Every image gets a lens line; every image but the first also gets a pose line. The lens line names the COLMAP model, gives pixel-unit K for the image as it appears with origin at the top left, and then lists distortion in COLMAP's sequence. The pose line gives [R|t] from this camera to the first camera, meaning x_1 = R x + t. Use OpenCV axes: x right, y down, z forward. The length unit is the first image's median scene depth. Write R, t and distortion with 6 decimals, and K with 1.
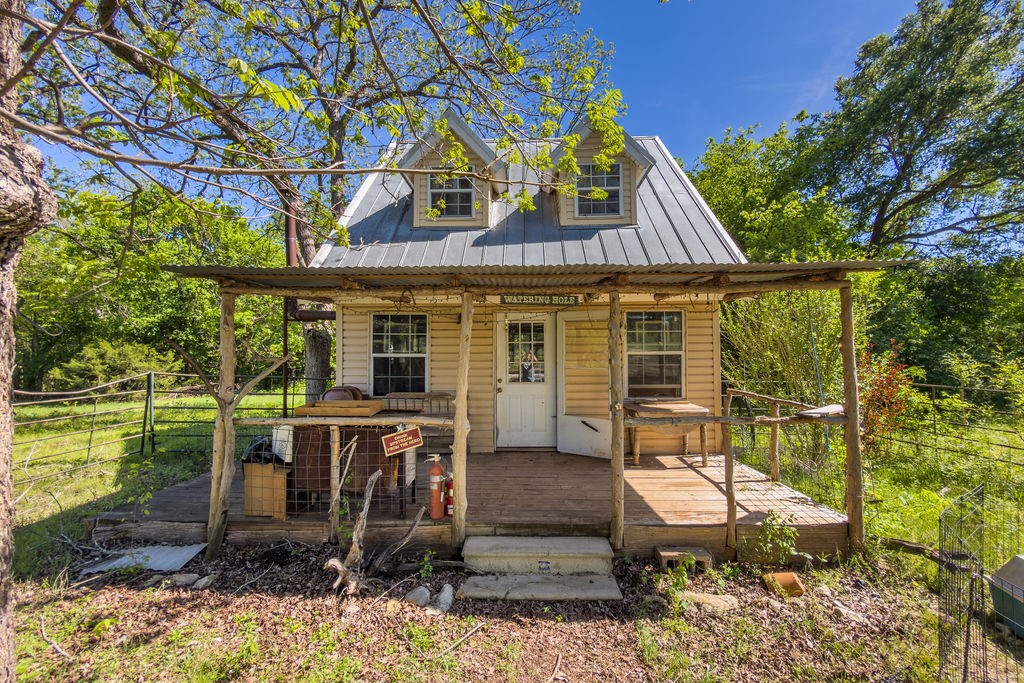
lens RADIAL K [[406.7, 0, 513.5], [0, 406.7, 322.9], [0, 0, 1]] dist [-0.000282, -0.000015]
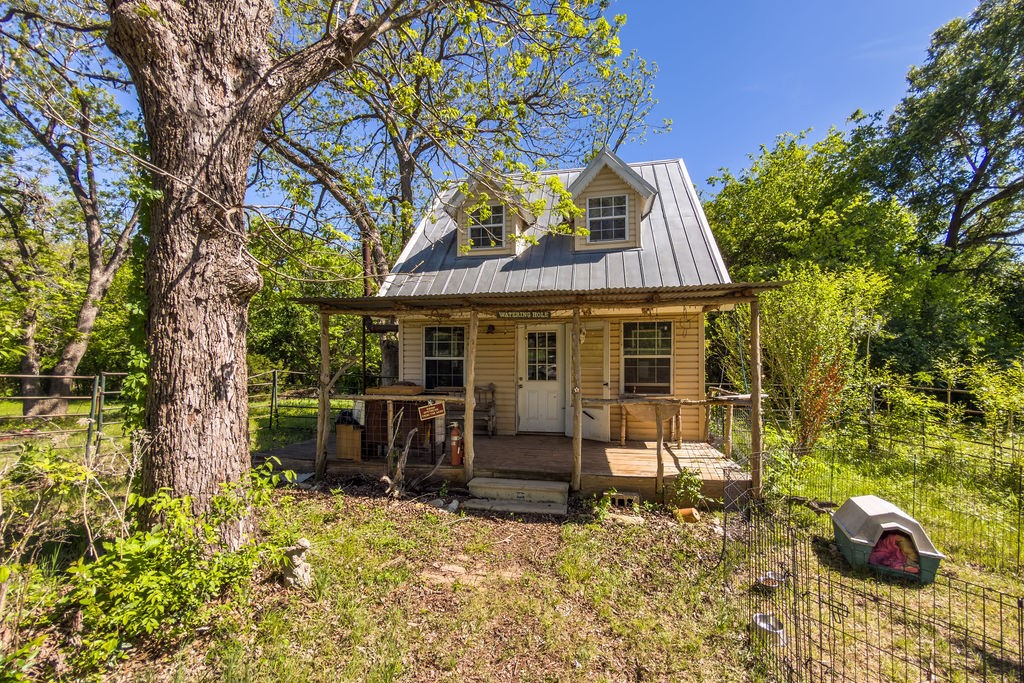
lens RADIAL K [[411.4, 0, 512.0], [0, 411.4, 341.5], [0, 0, 1]] dist [0.000515, 0.000017]
pose [[0.983420, -0.004645, -0.181281, 0.177750], [0.007244, 0.999880, 0.013678, 0.010262], [0.181196, -0.014764, 0.983336, -0.260726]]
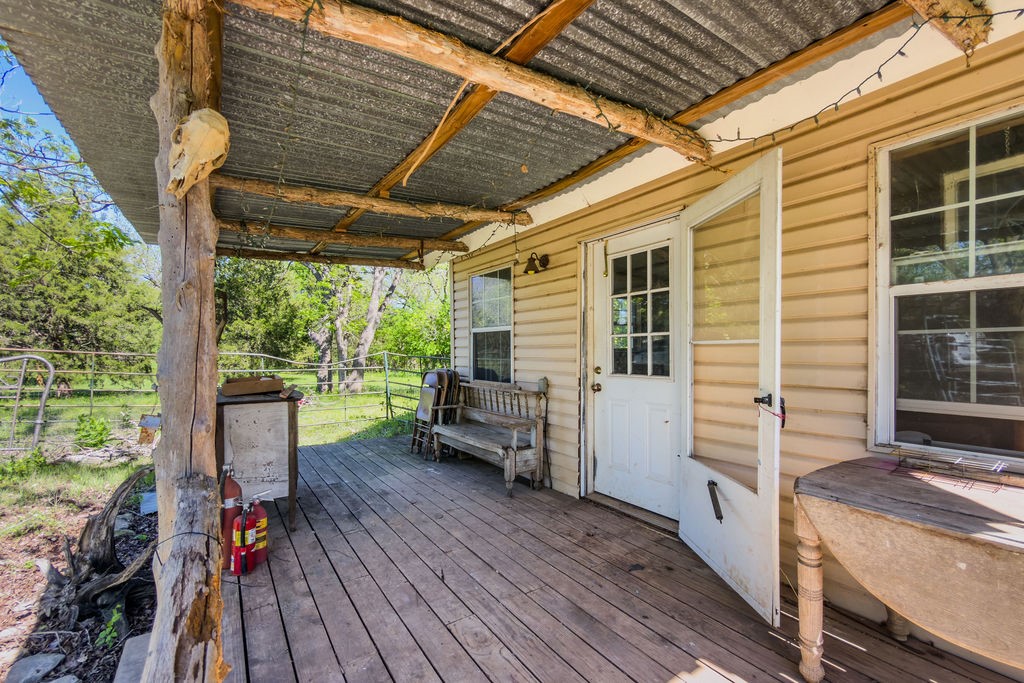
lens RADIAL K [[435.8, 0, 512.9], [0, 435.8, 345.1], [0, 0, 1]] dist [0.000382, 0.000013]
pose [[0.589321, -0.008227, -0.807857, 0.377506], [0.053268, 0.998168, 0.028693, 0.091232], [0.806141, -0.059942, 0.588679, 0.601801]]
